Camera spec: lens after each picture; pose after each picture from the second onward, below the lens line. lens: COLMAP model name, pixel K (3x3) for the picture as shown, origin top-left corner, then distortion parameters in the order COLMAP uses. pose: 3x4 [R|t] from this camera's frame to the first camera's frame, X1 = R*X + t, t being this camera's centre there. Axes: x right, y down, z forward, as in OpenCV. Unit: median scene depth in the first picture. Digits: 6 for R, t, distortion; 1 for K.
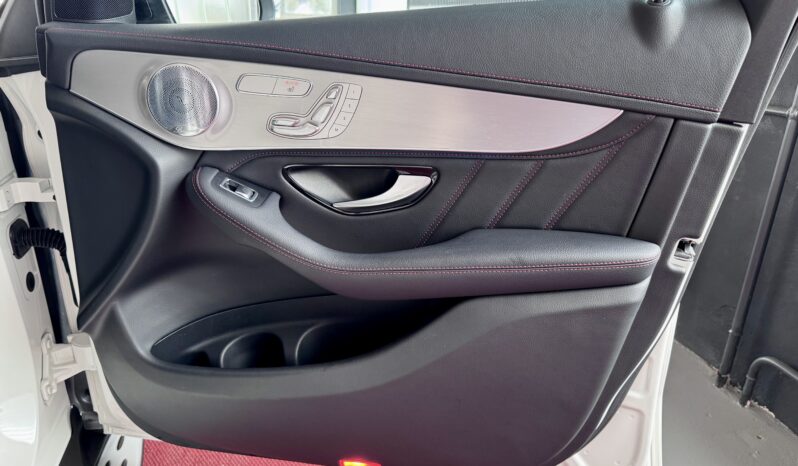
lens RADIAL K [[580.0, 0, 396.0], [0, 580.0, 233.5], [0, 0, 1]] dist [0.006895, 0.002578]
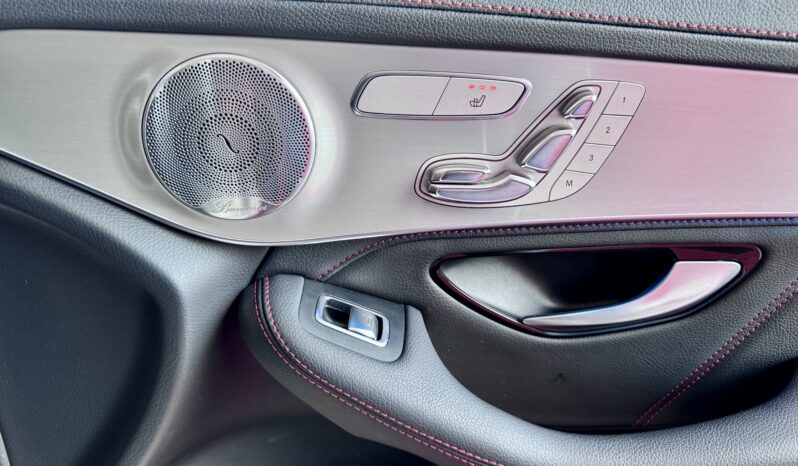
lens RADIAL K [[552.2, 0, 412.8], [0, 552.2, 233.1], [0, 0, 1]] dist [0.085280, -0.163132]
pose [[0.995493, -0.077991, 0.053948, -0.239202], [0.077939, 0.996953, 0.003081, -0.142770], [-0.054024, 0.001137, 0.998539, 0.538948]]
